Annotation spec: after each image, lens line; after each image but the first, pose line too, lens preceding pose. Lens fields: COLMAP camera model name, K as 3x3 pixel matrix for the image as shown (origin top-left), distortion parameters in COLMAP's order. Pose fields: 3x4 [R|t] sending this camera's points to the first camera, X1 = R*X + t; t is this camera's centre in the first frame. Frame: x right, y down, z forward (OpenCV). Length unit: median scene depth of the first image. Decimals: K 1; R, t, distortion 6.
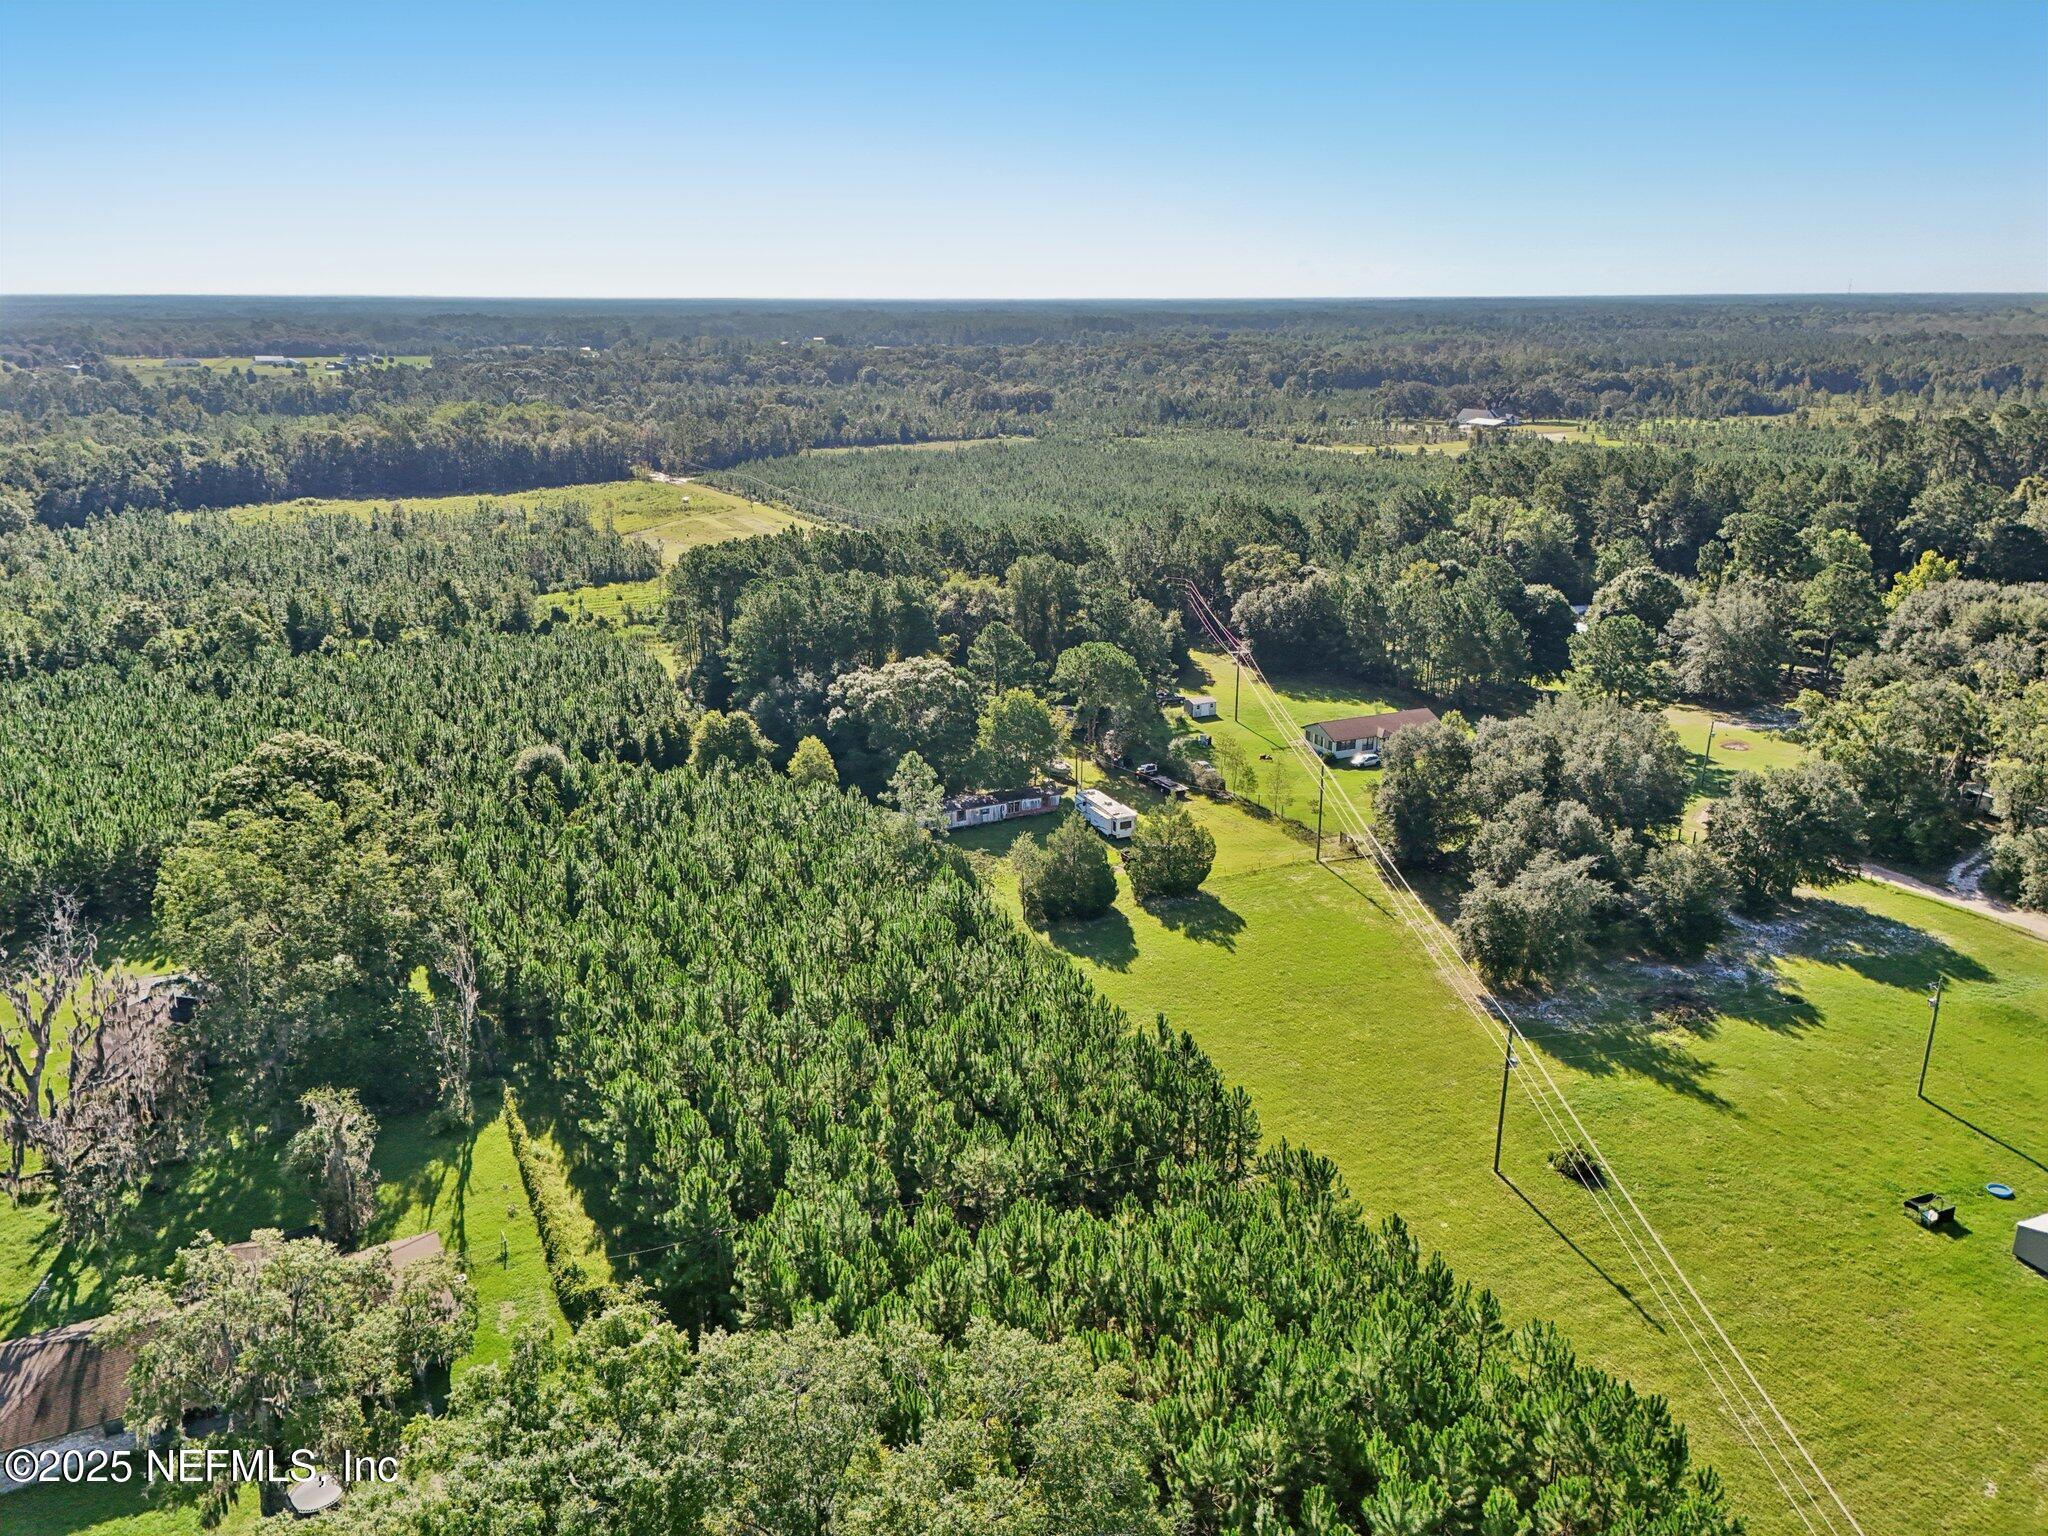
lens RADIAL K [[1504.8, 0, 1023.8], [0, 1504.8, 776.6], [0, 0, 1]] dist [0.073921, -0.071403]
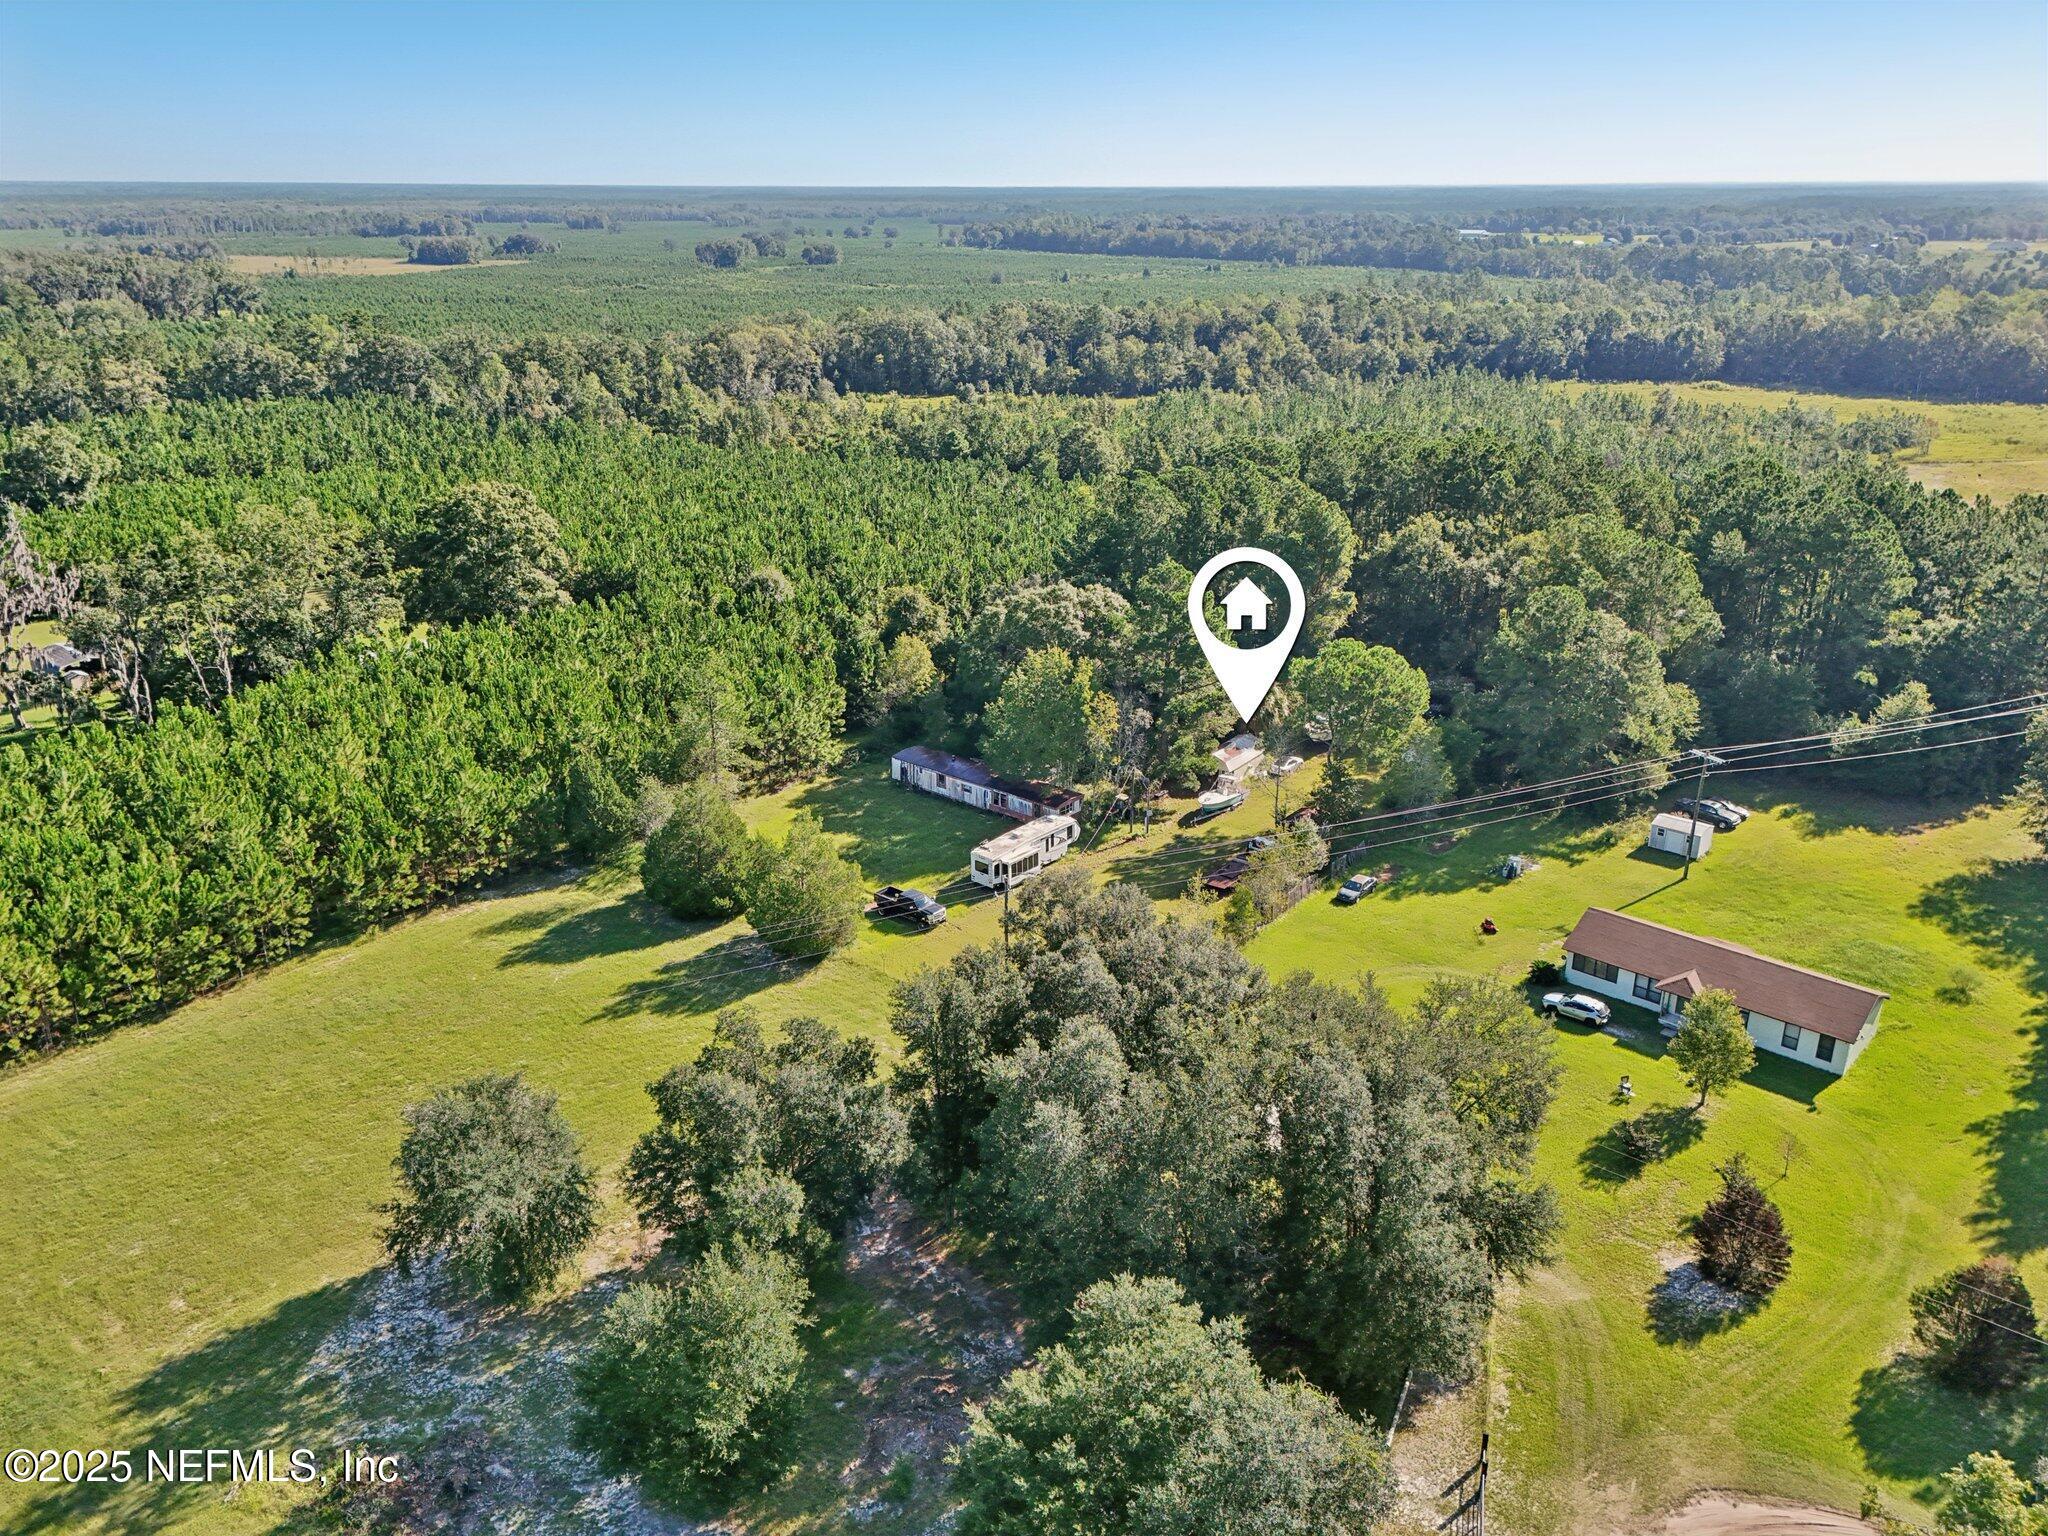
lens RADIAL K [[1504.8, 0, 1020.4], [0, 1504.8, 771.4], [0, 0, 1]] dist [0.073921, -0.071403]
pose [[0.406726, 0.332136, -0.851035, 0.489533], [-0.279377, 0.932159, 0.230277, -0.130192], [0.869783, 0.144100, 0.471925, 0.523773]]
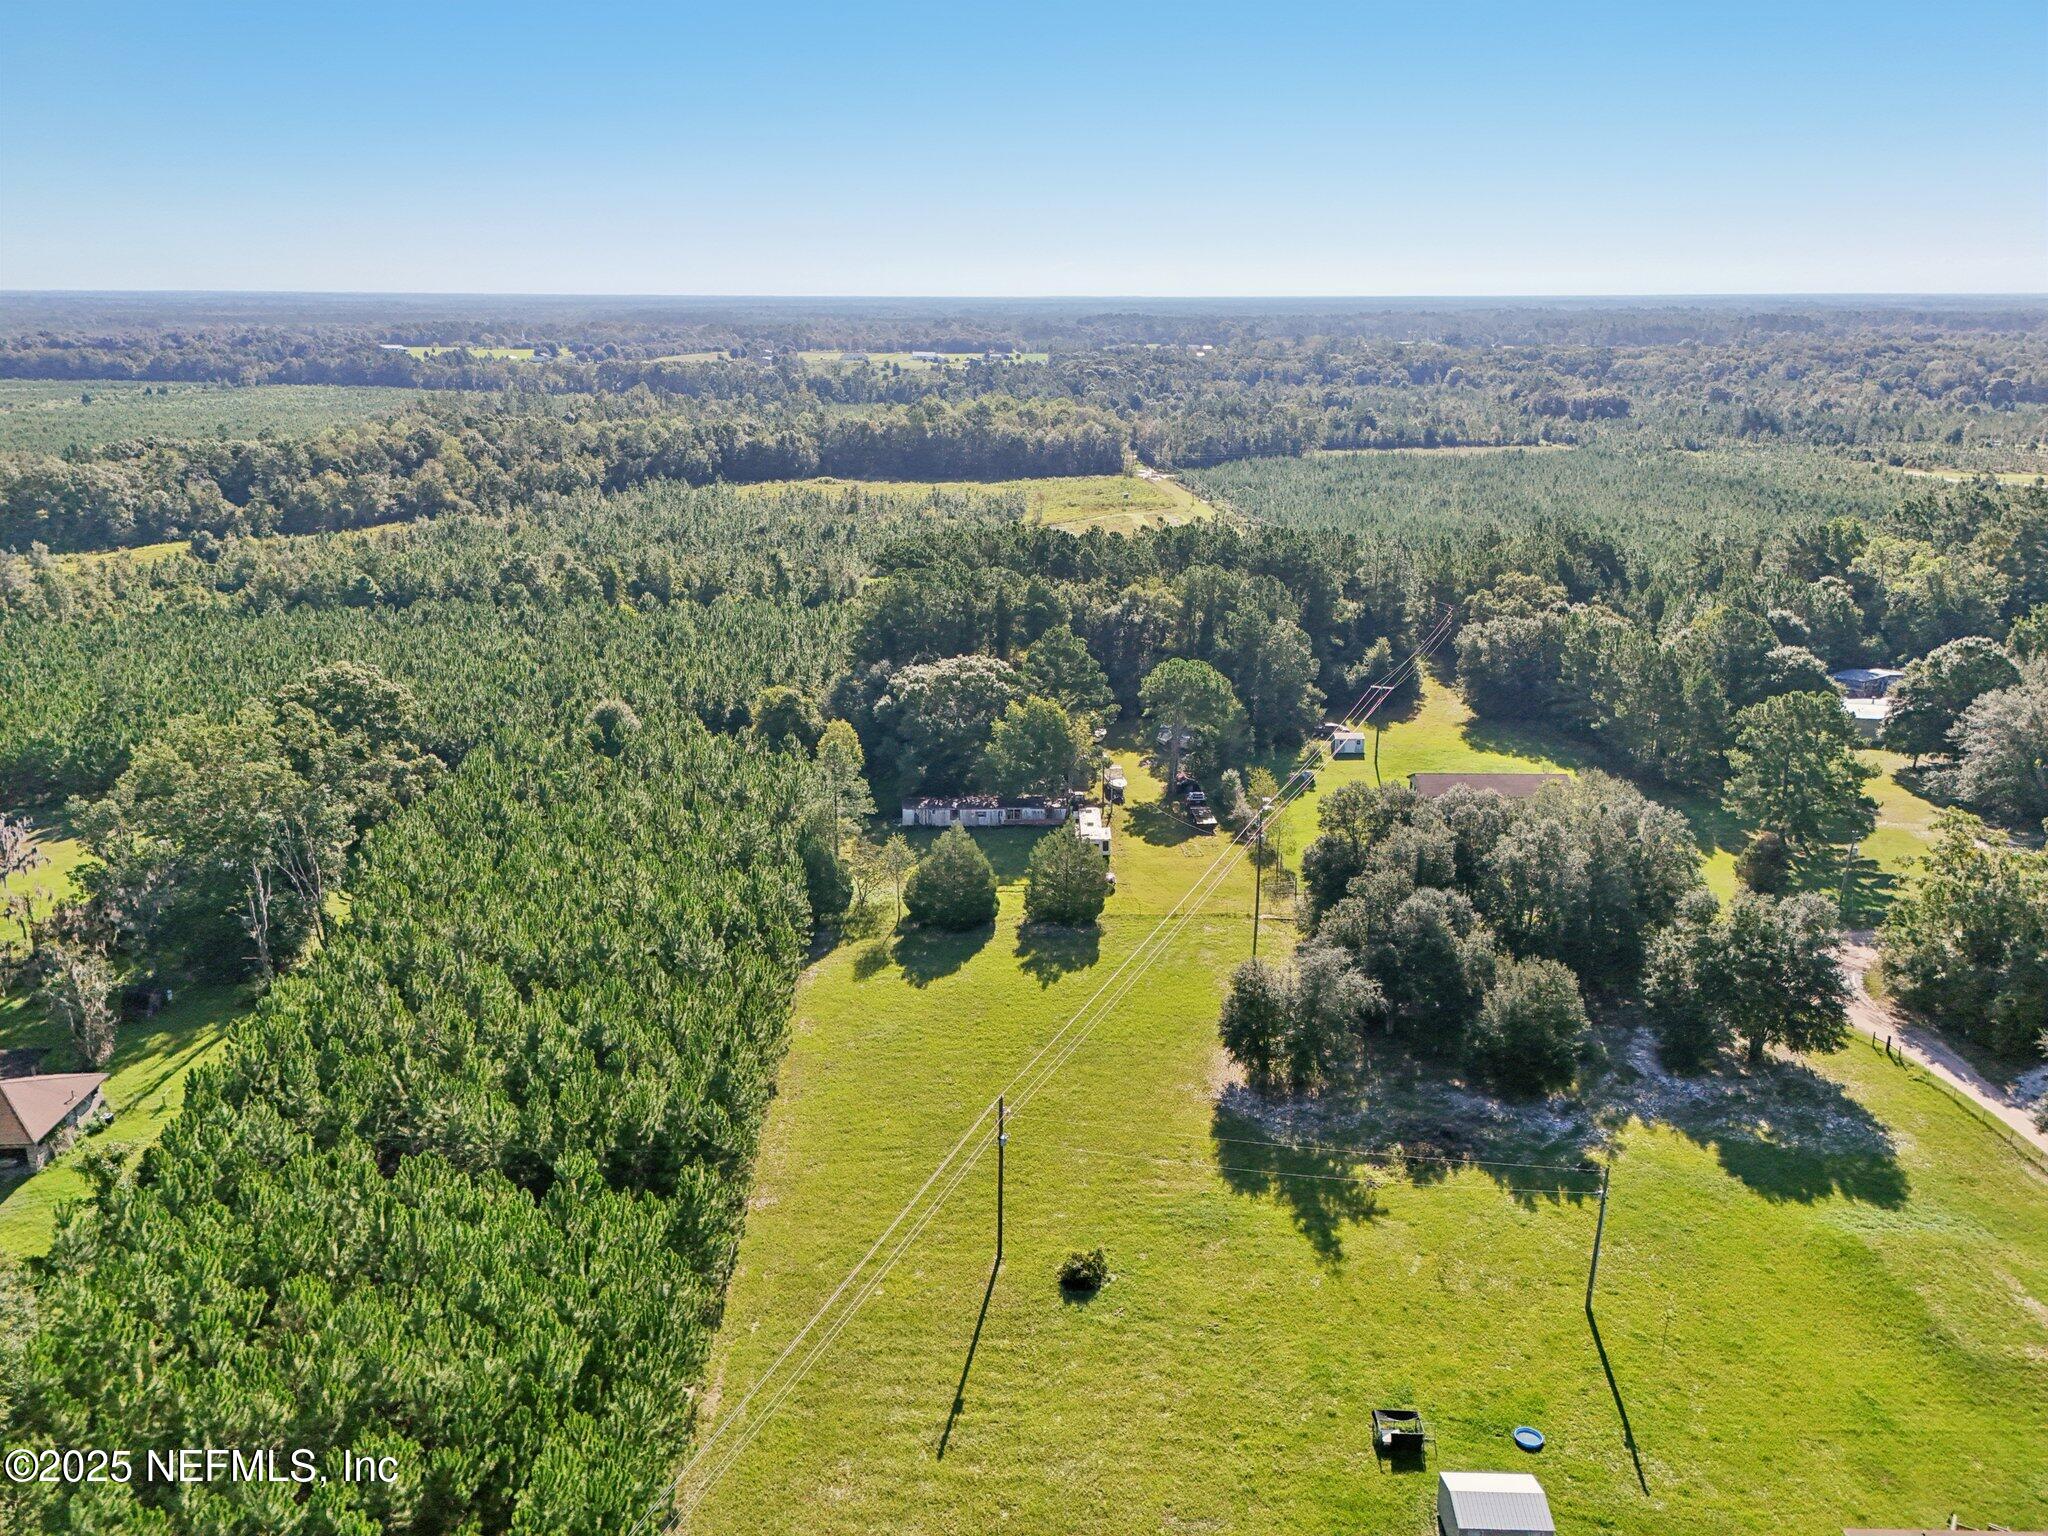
lens RADIAL K [[1504.8, 0, 1019.4], [0, 1504.8, 772.1], [0, 0, 1]] dist [0.073921, -0.071403]
pose [[0.907334, 0.128490, -0.400295, 0.307995], [-0.129228, 0.991293, 0.025275, -0.025924], [0.400057, 0.028796, 0.916038, 0.075810]]
